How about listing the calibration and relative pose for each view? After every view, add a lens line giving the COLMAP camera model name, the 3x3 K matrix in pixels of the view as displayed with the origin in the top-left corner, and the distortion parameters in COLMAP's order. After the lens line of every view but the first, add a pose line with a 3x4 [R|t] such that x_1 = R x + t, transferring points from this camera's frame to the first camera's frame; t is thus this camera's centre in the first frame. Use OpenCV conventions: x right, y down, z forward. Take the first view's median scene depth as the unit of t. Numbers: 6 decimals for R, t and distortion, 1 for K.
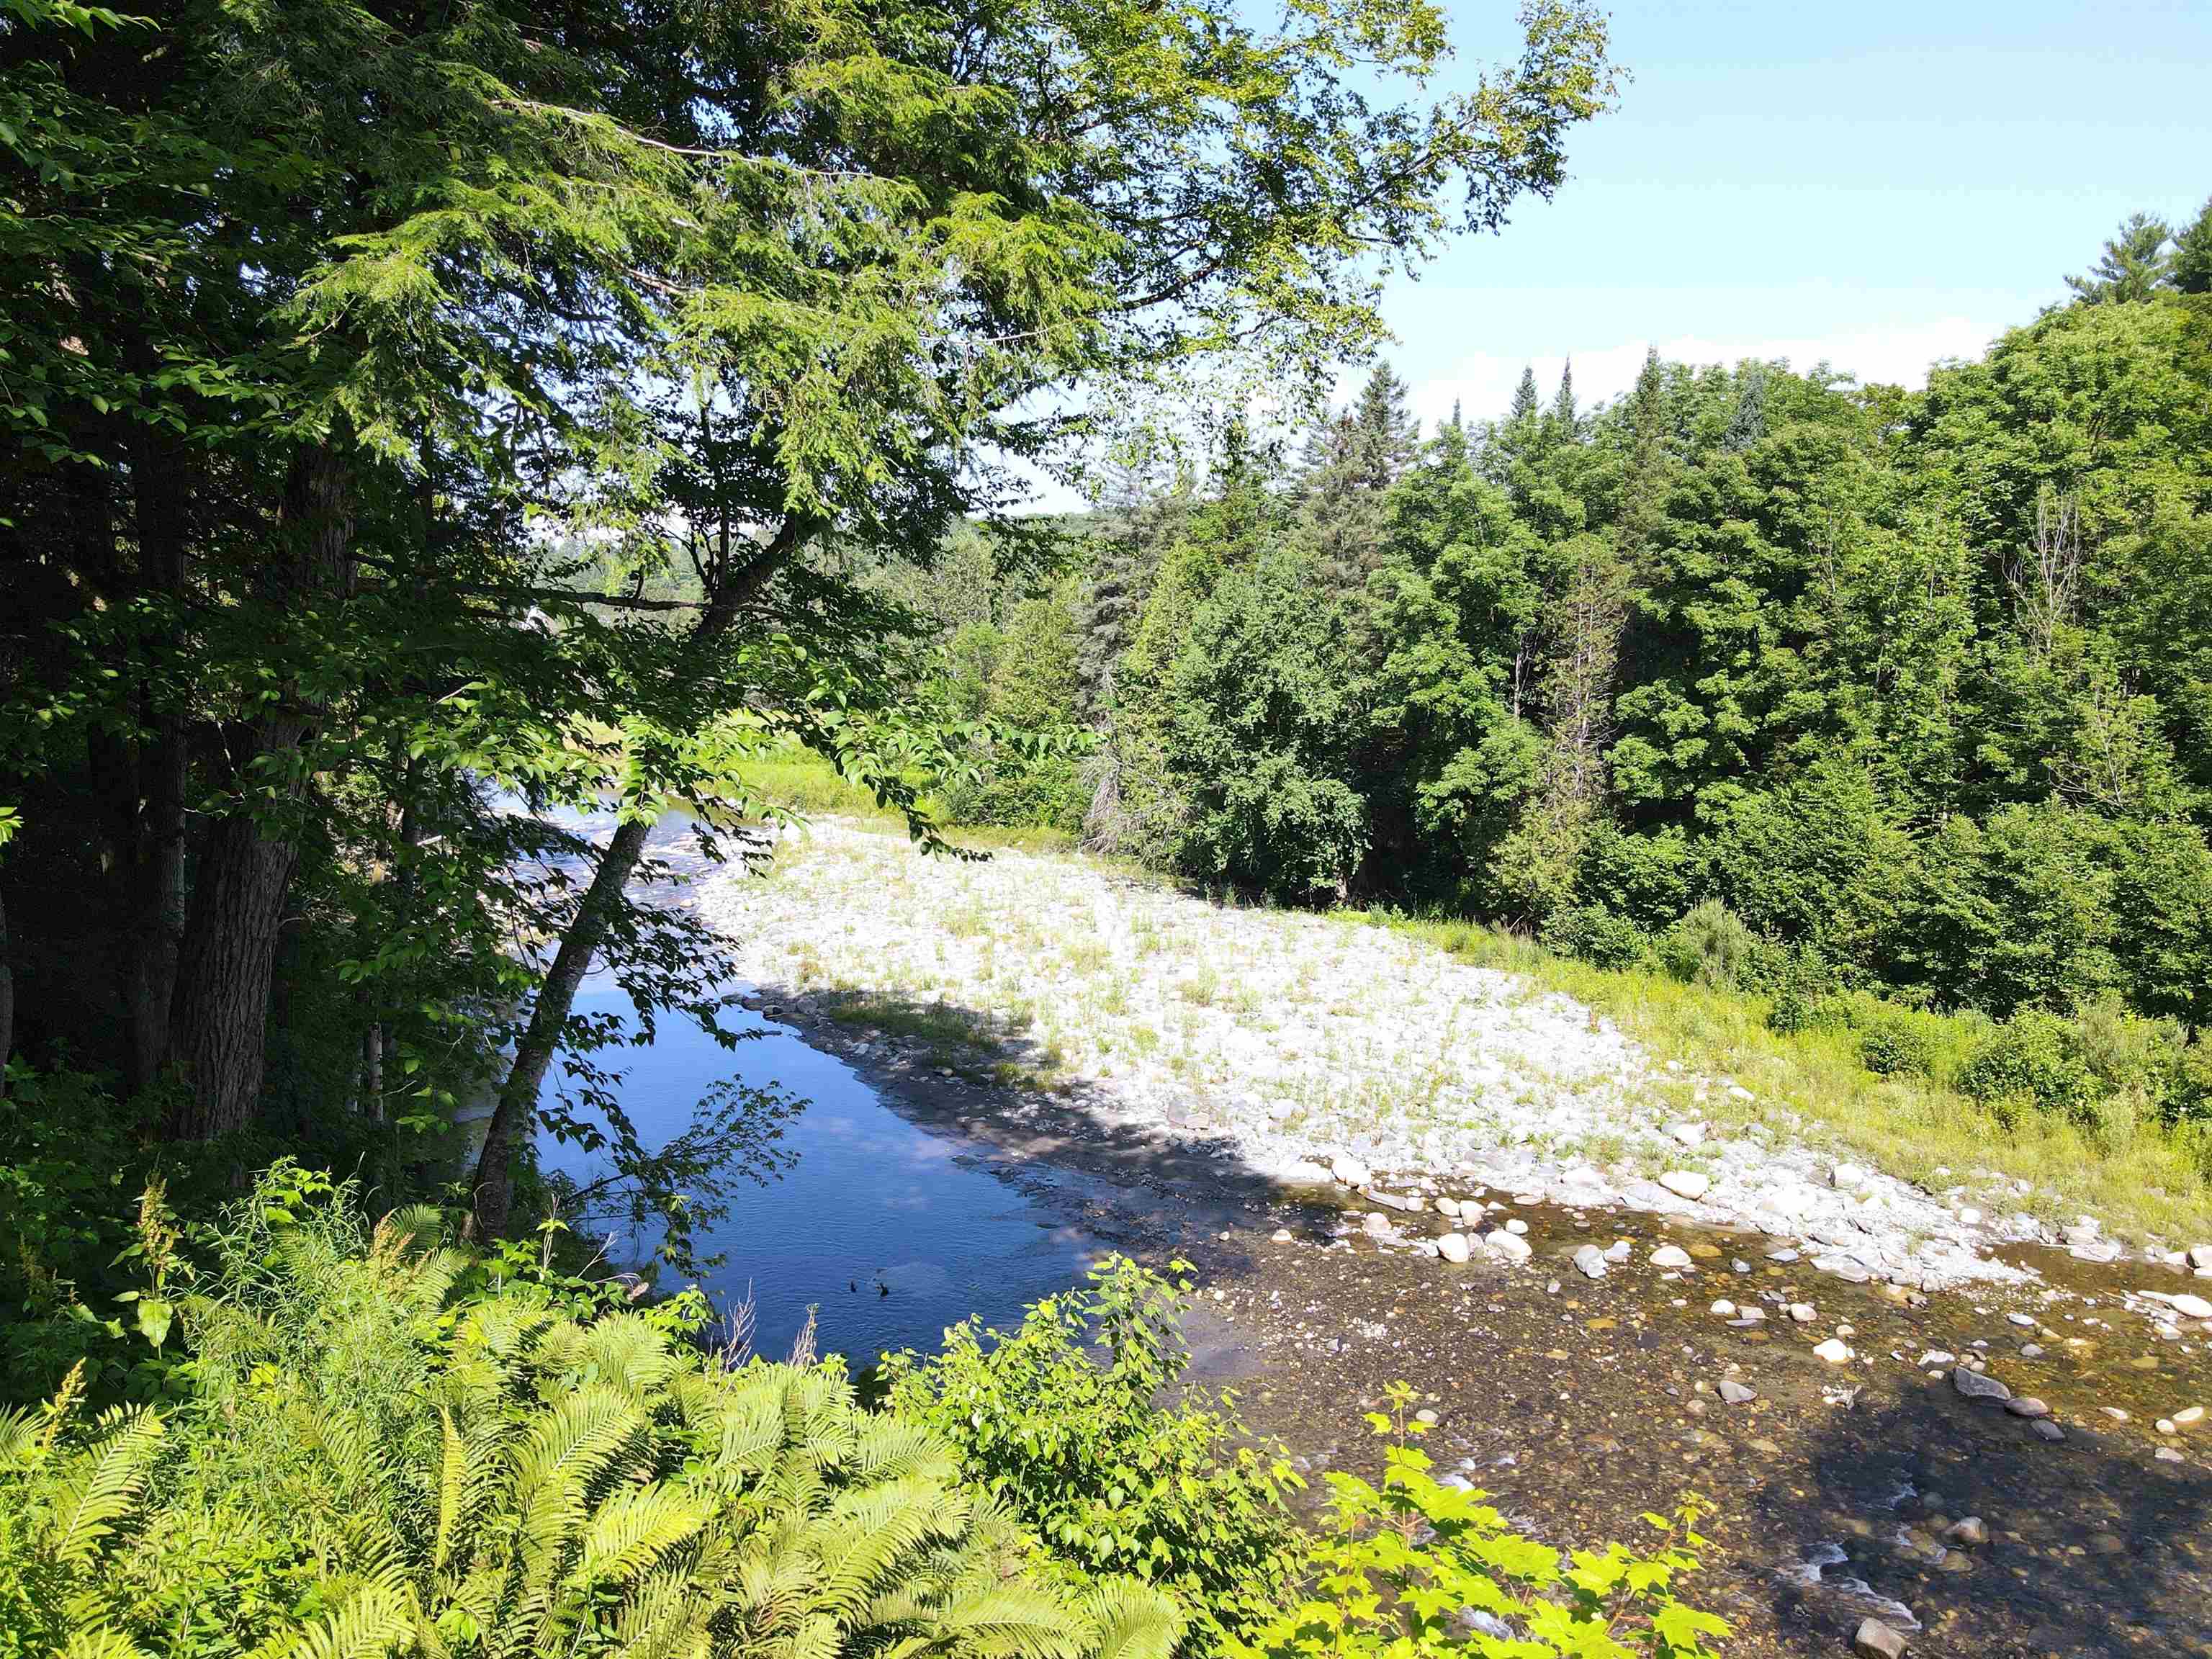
lens RADIAL K [[1619.1, 0, 1113.0], [0, 1619.1, 838.4], [0, 0, 1]] dist [0.026336, -0.023681]
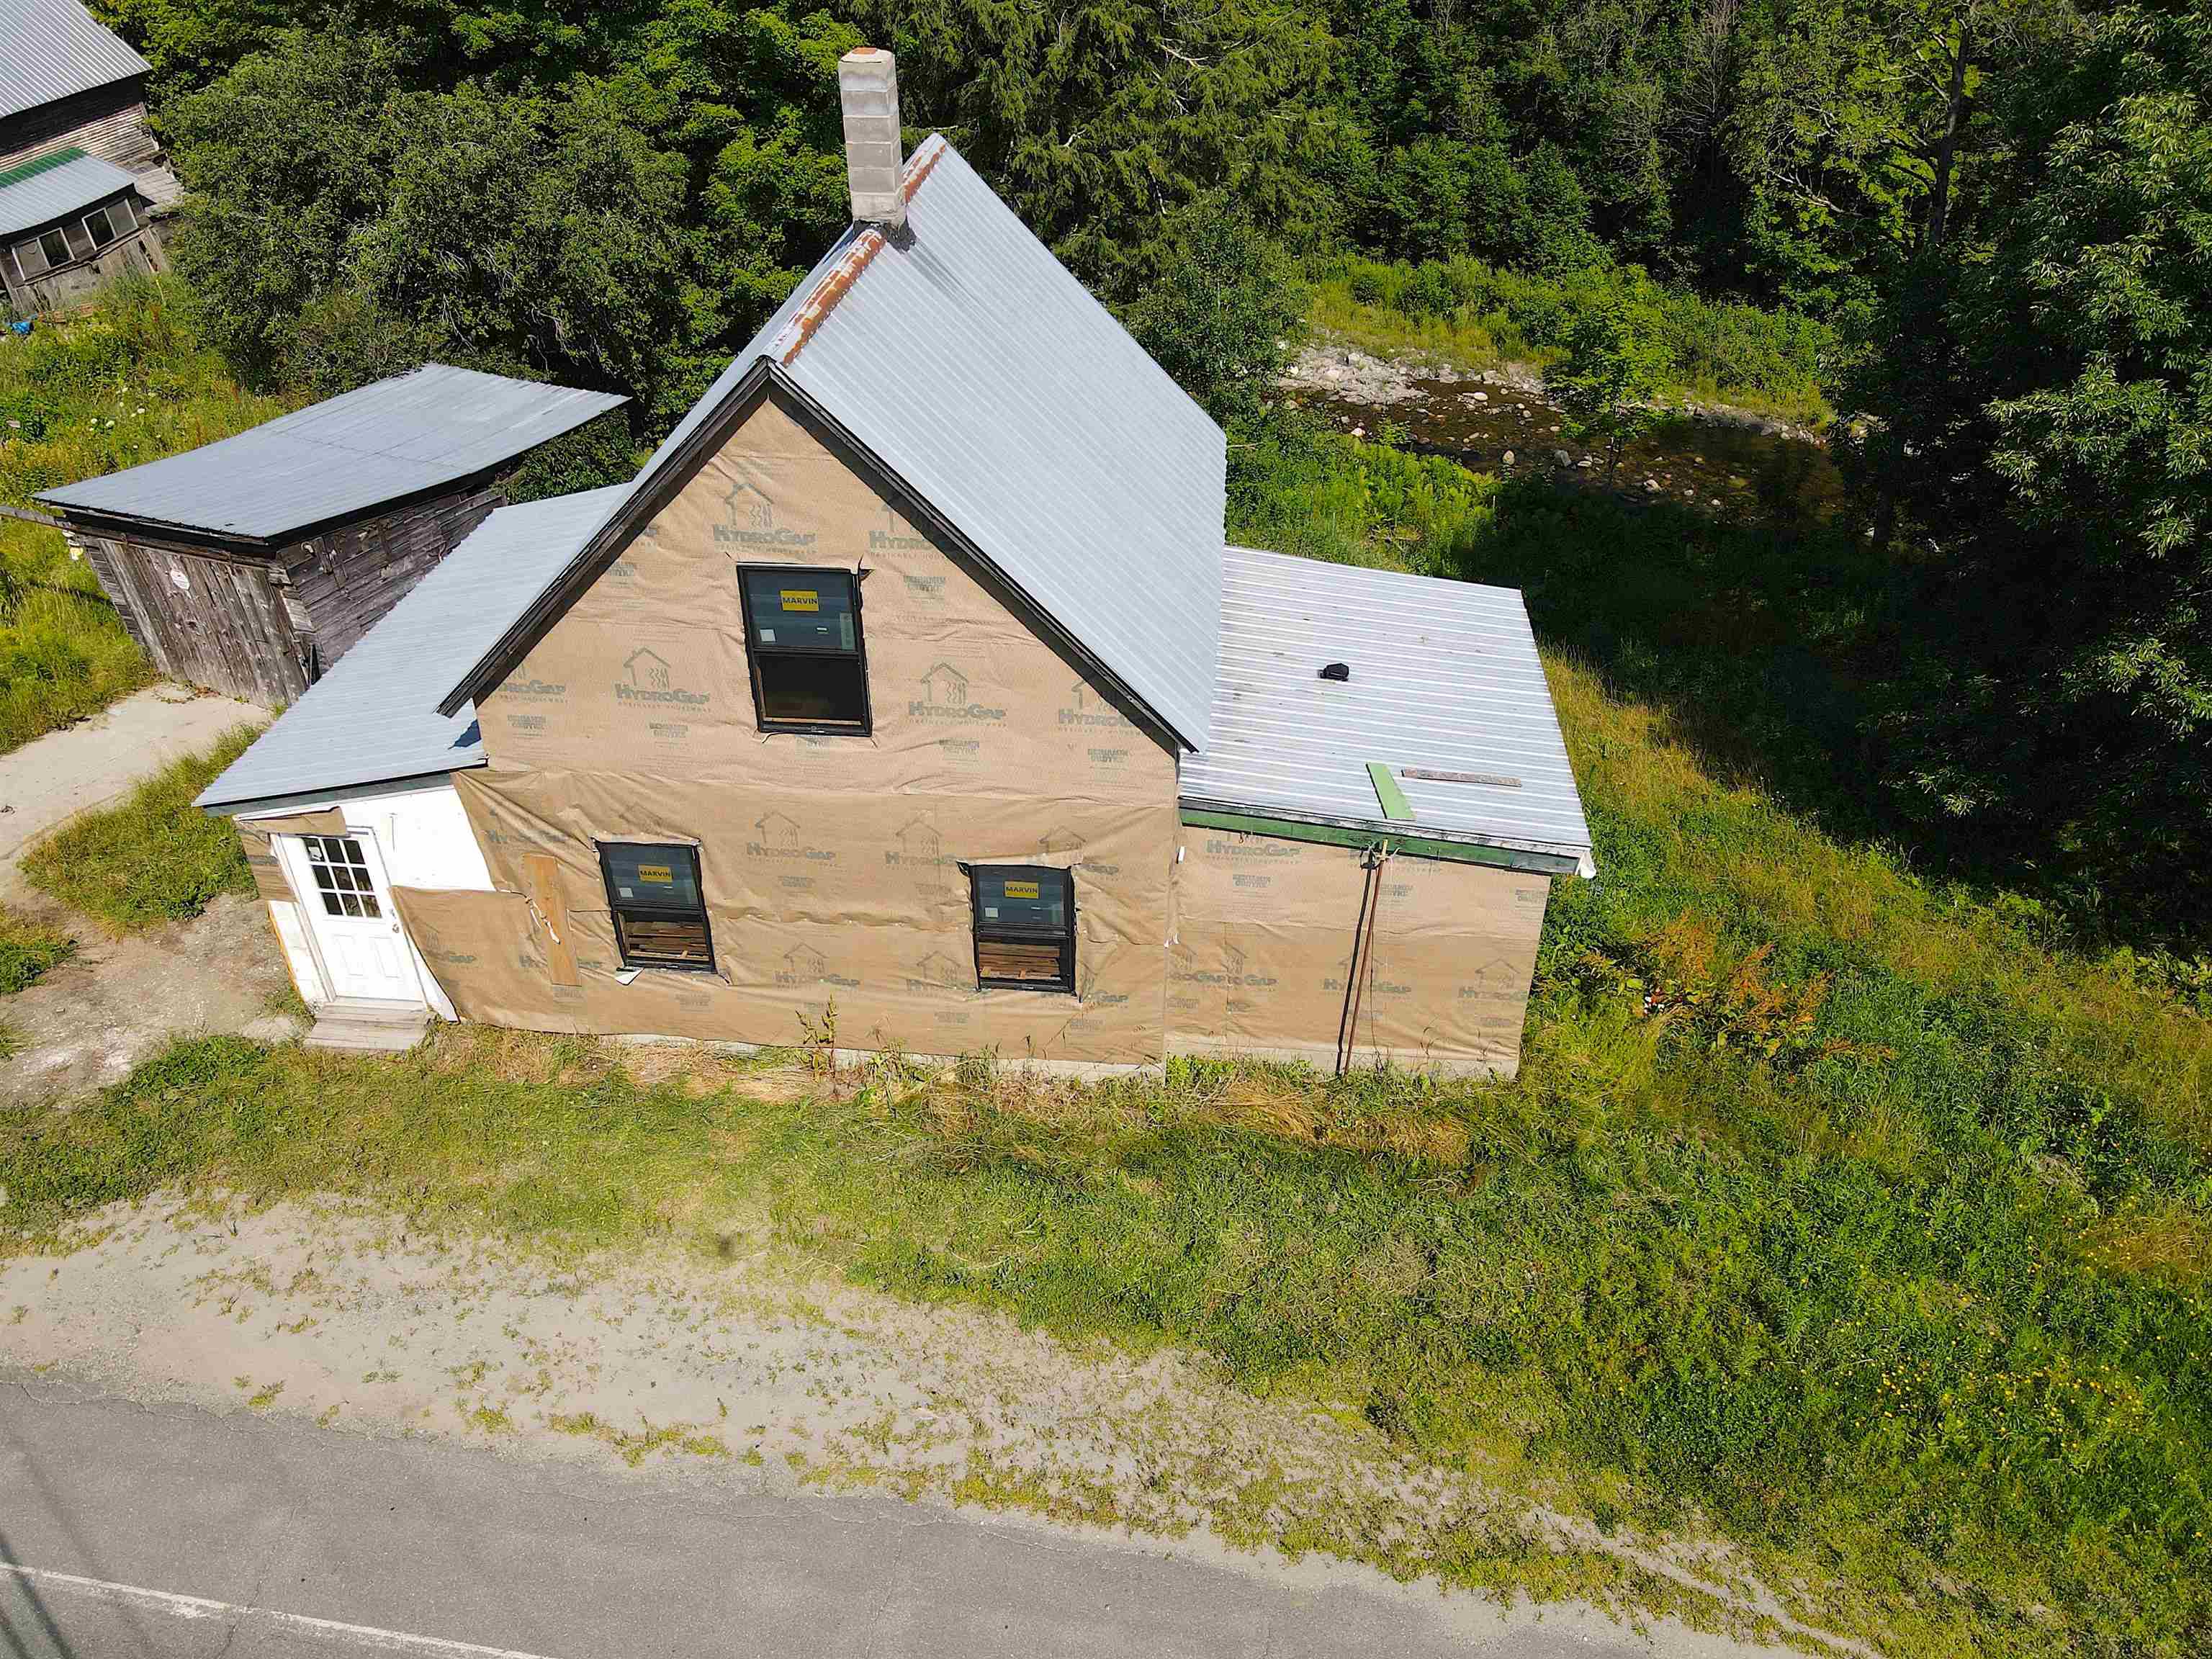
lens RADIAL K [[1619.1, 0, 1099.2], [0, 1619.1, 827.3], [0, 0, 1]] dist [0.026336, -0.023681]
pose [[0.941981, -0.201250, 0.268644, -0.485754], [0.054767, 0.881756, 0.468516, -0.231118], [-0.331168, -0.426620, 0.841619, -0.829692]]
